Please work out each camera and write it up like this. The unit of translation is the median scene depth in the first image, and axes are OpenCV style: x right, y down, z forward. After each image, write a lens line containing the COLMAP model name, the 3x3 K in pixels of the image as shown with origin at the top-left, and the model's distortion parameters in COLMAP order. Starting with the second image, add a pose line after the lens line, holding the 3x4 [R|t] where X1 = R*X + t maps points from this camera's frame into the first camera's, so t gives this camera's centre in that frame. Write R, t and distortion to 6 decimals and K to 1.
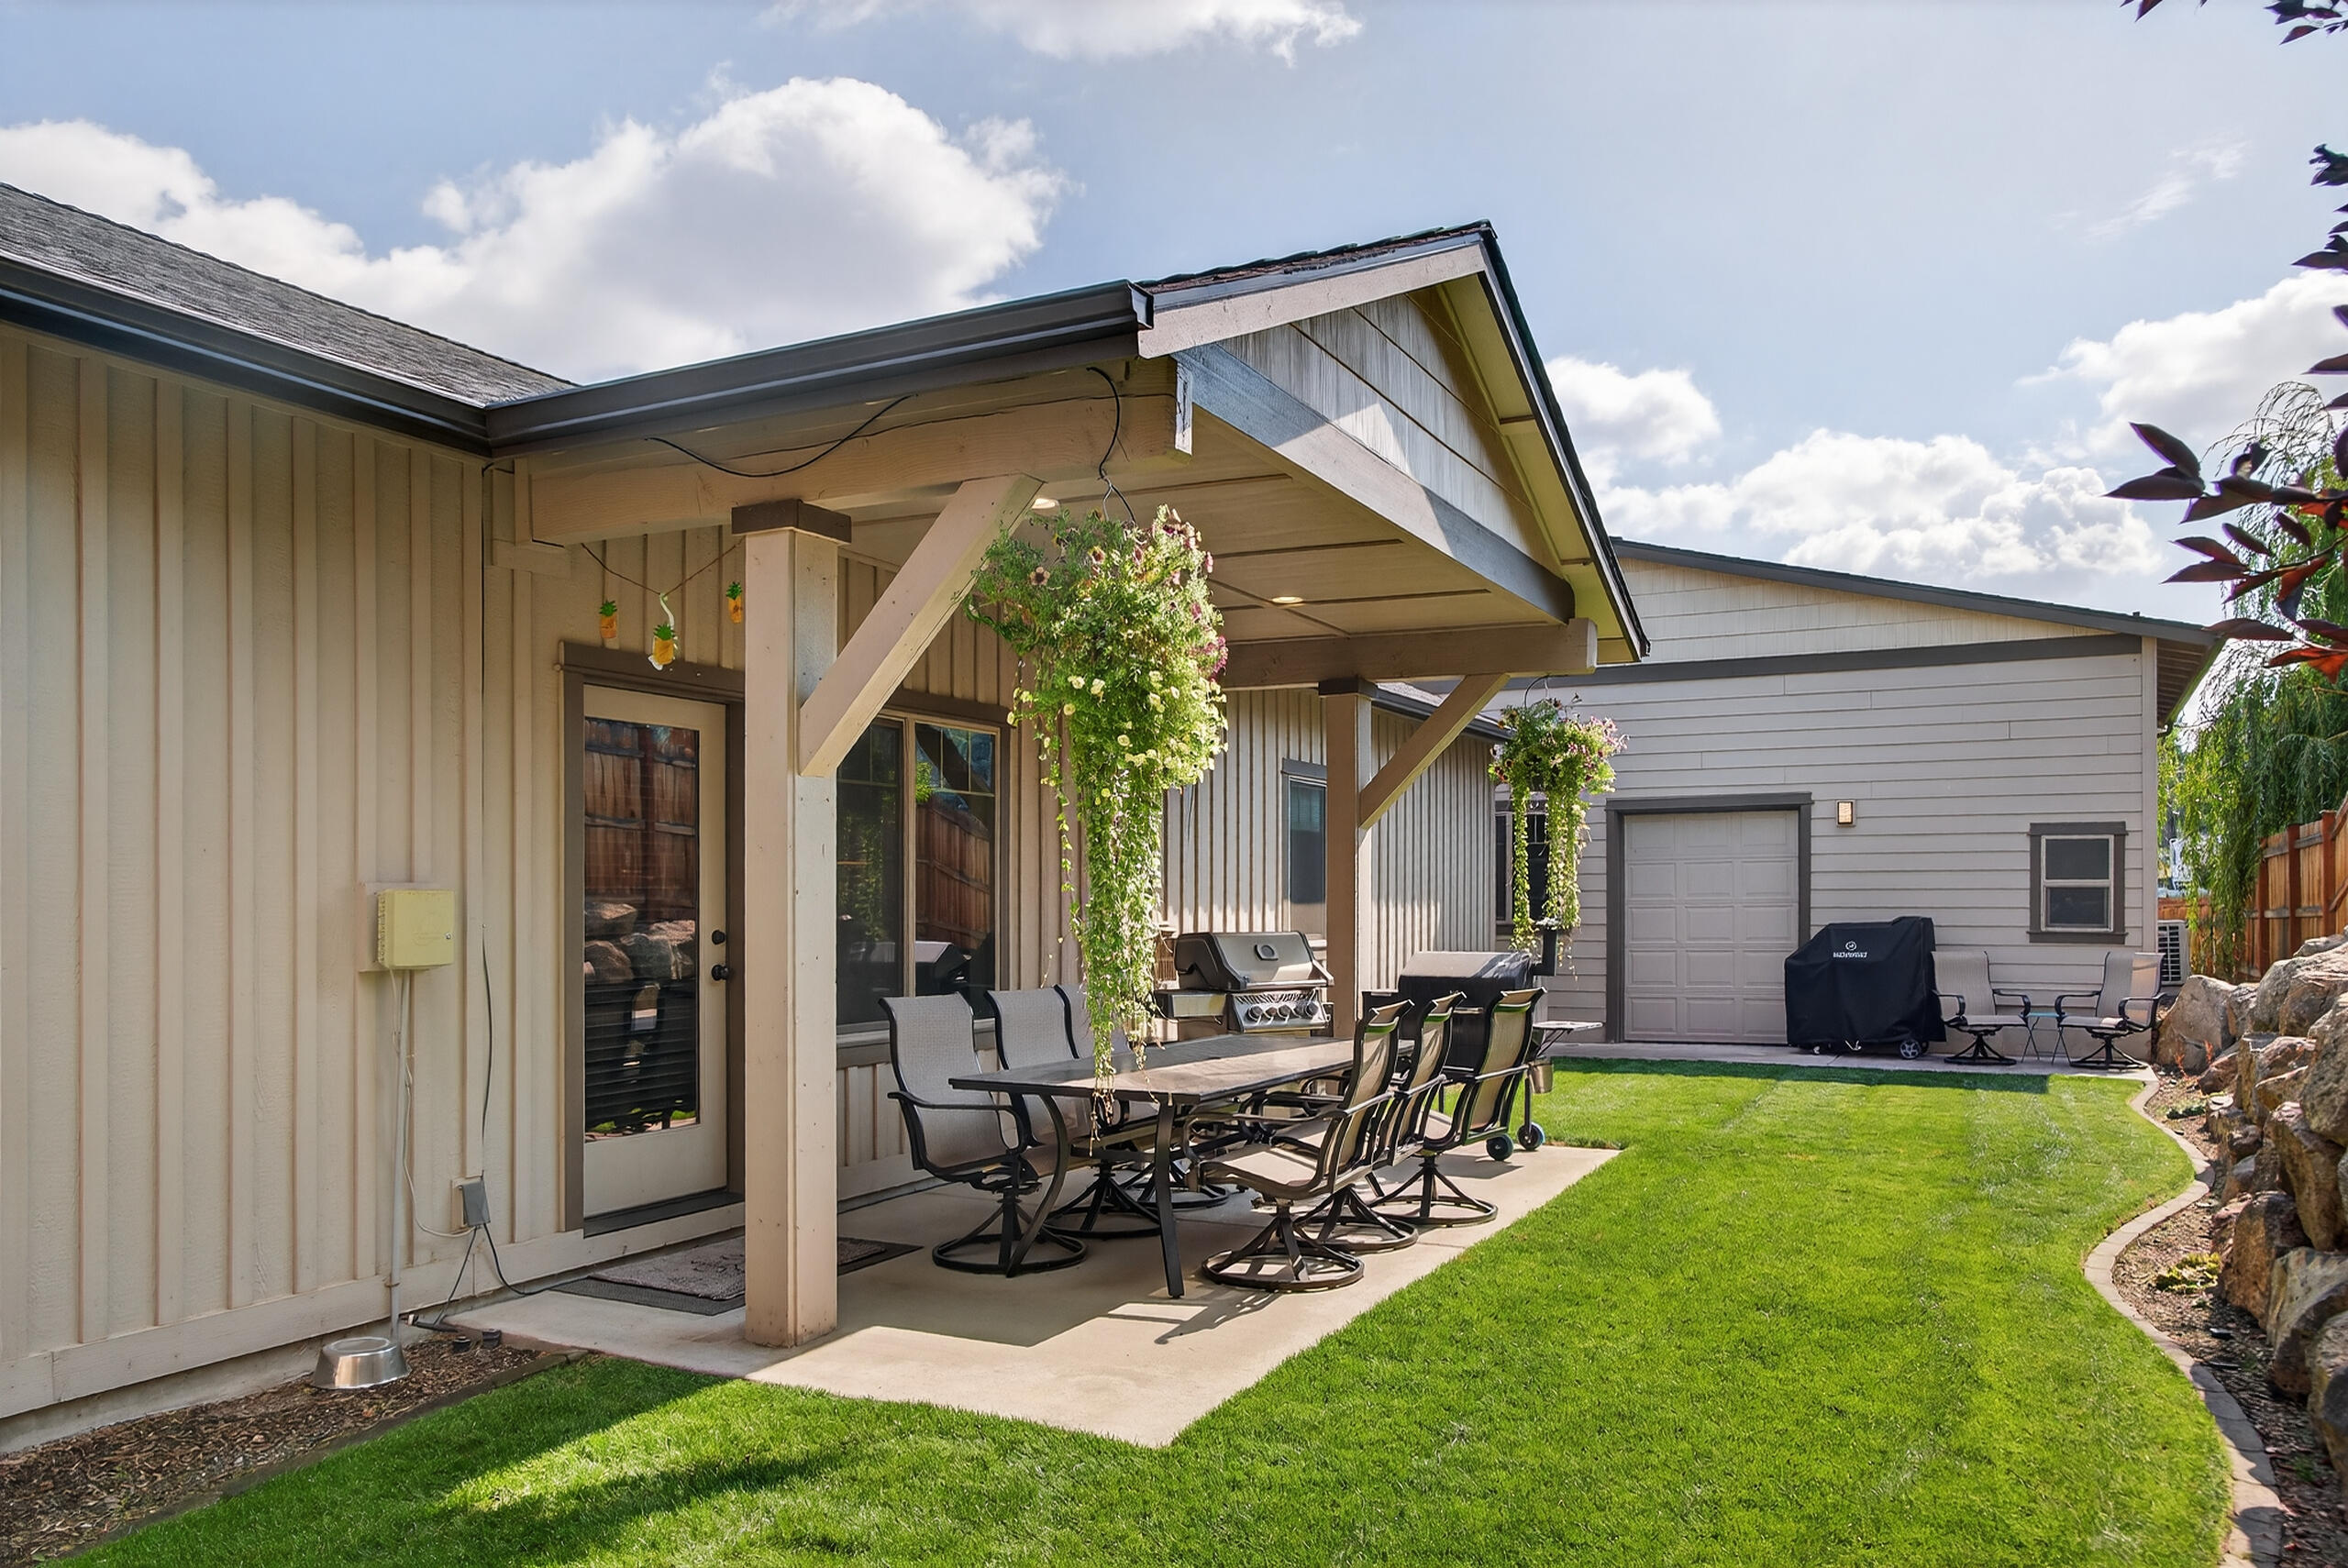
lens RADIAL K [[1677.7, 0, 1161.0], [0, 1677.7, 903.5], [0, 0, 1]] dist [-0.009587, 0.002826]
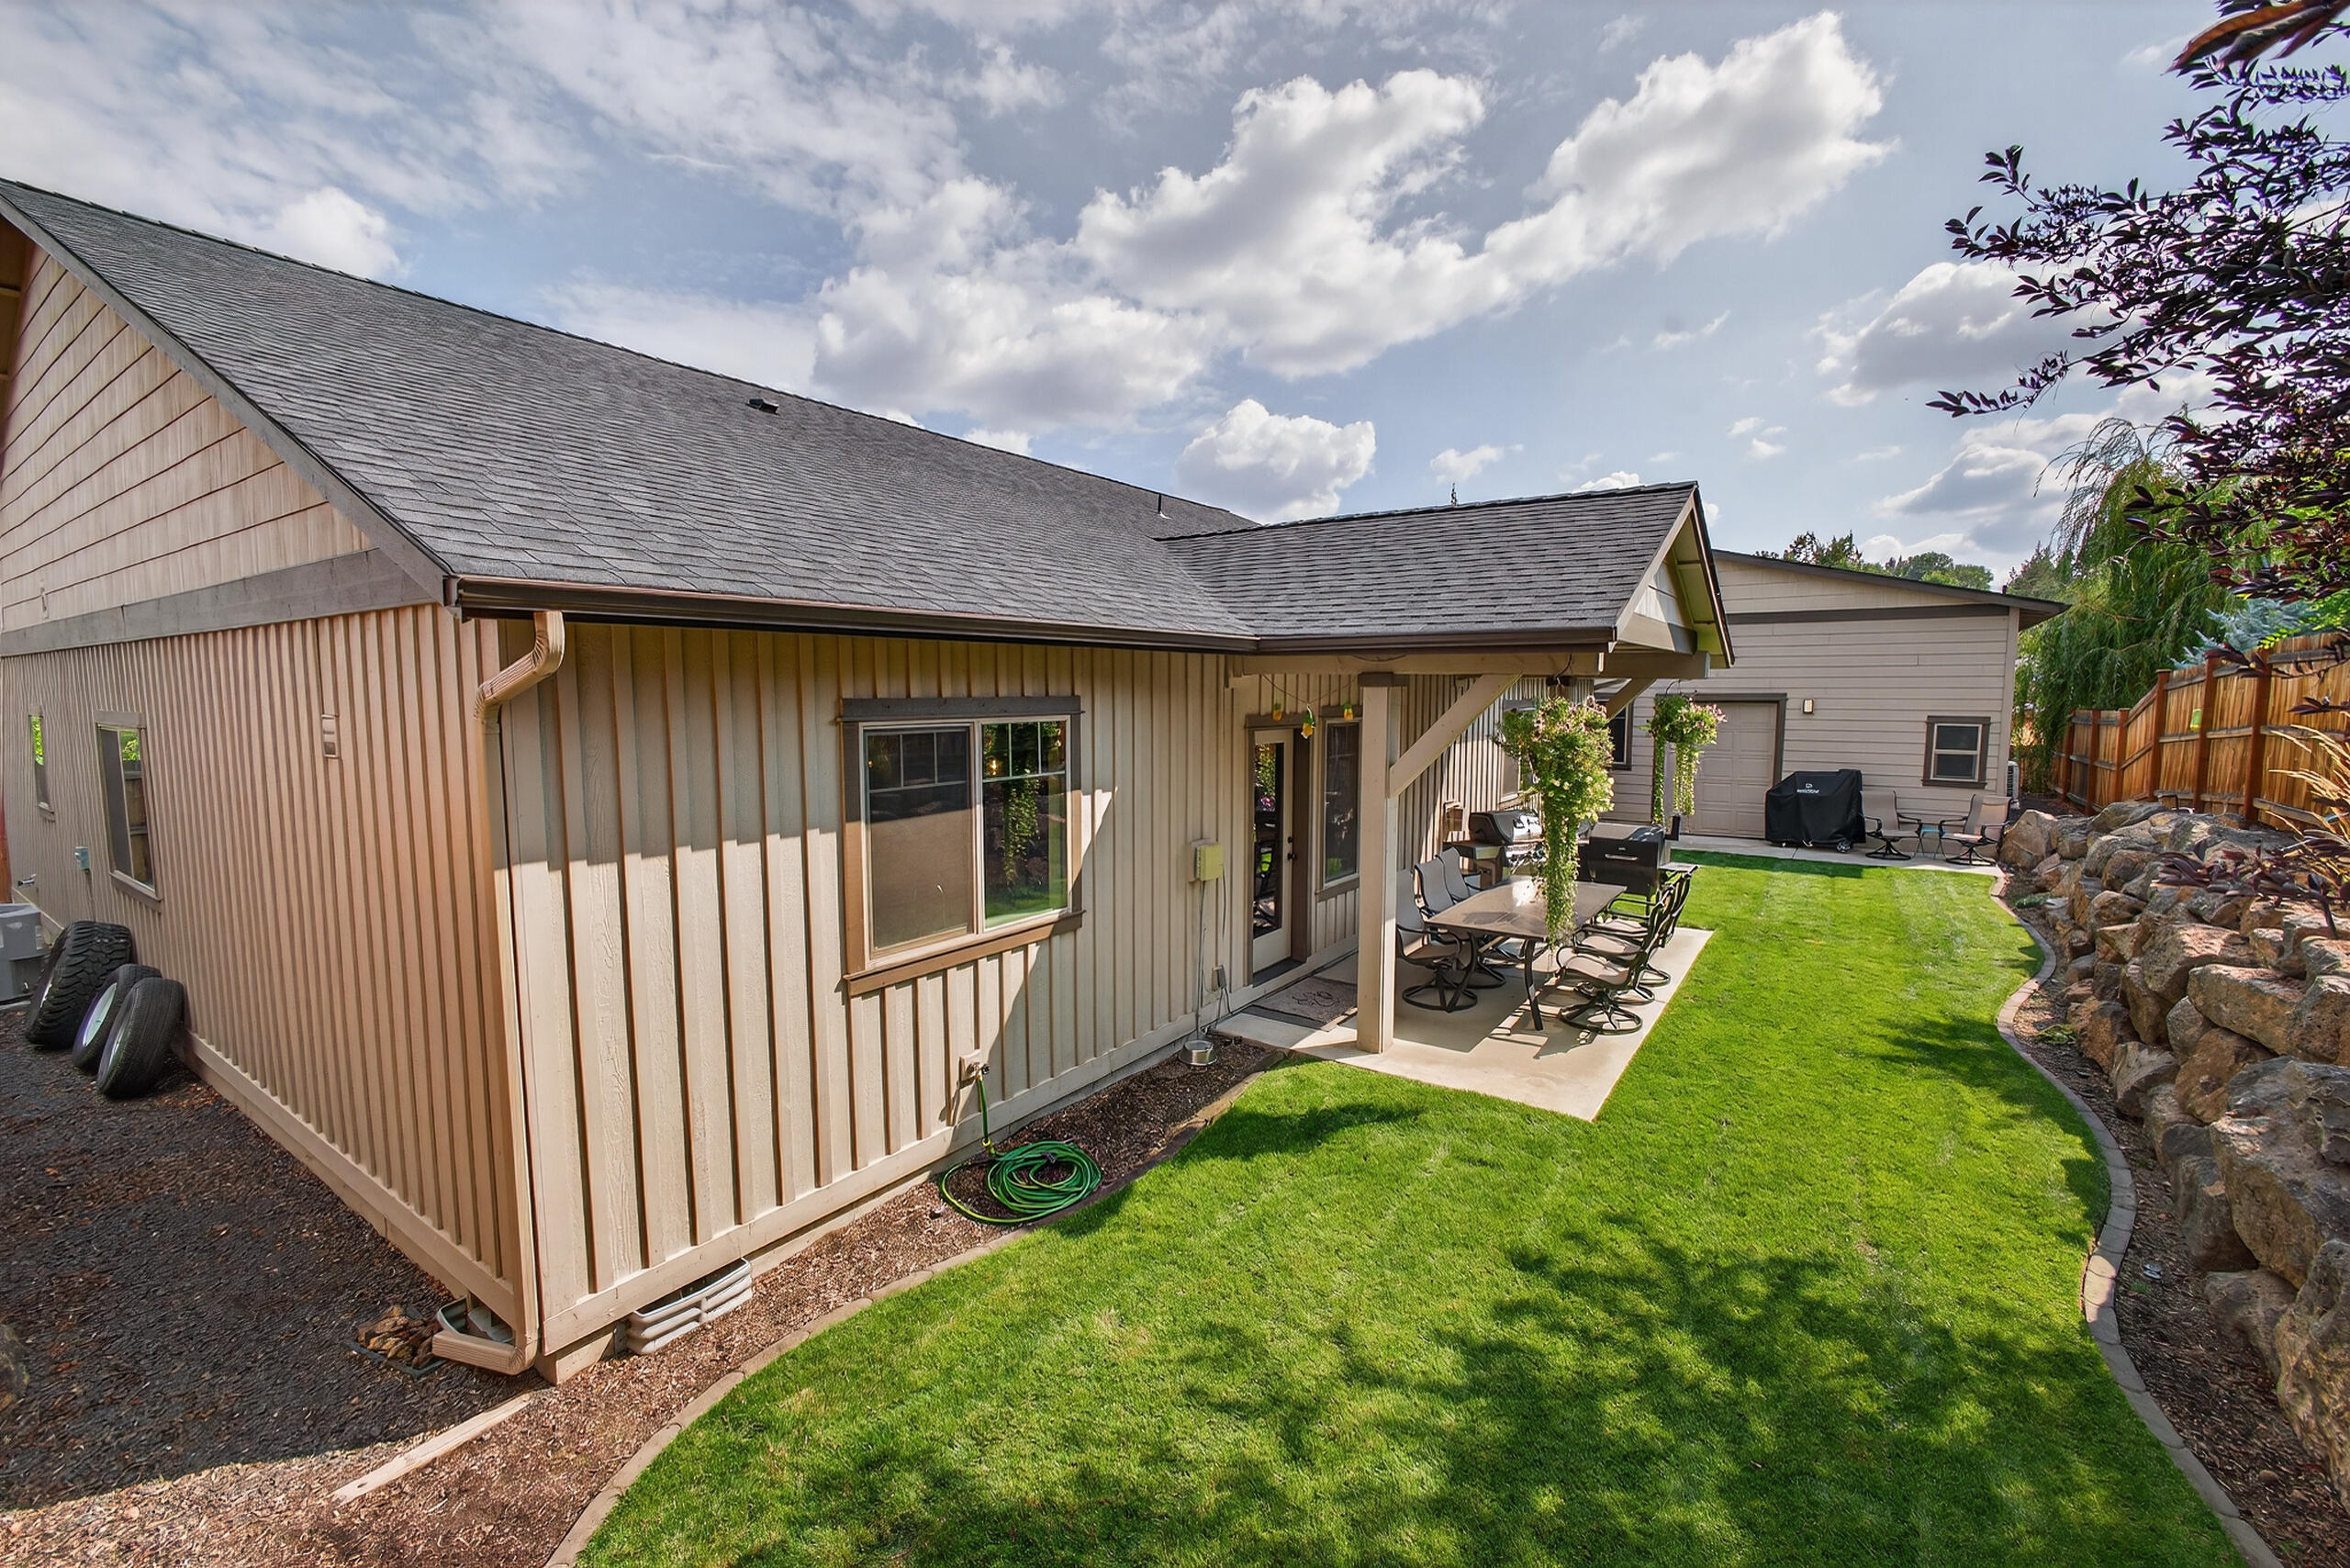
lens RADIAL K [[996.3, 0, 1175.4], [0, 996.3, 780.2], [0, 0, 1]] dist [-0.011560, 0.004987]
pose [[0.990799, 0.014522, -0.134558, -0.177816], [-0.003124, 0.996416, 0.084530, -0.117200], [0.135304, -0.083332, 0.987294, -0.178699]]
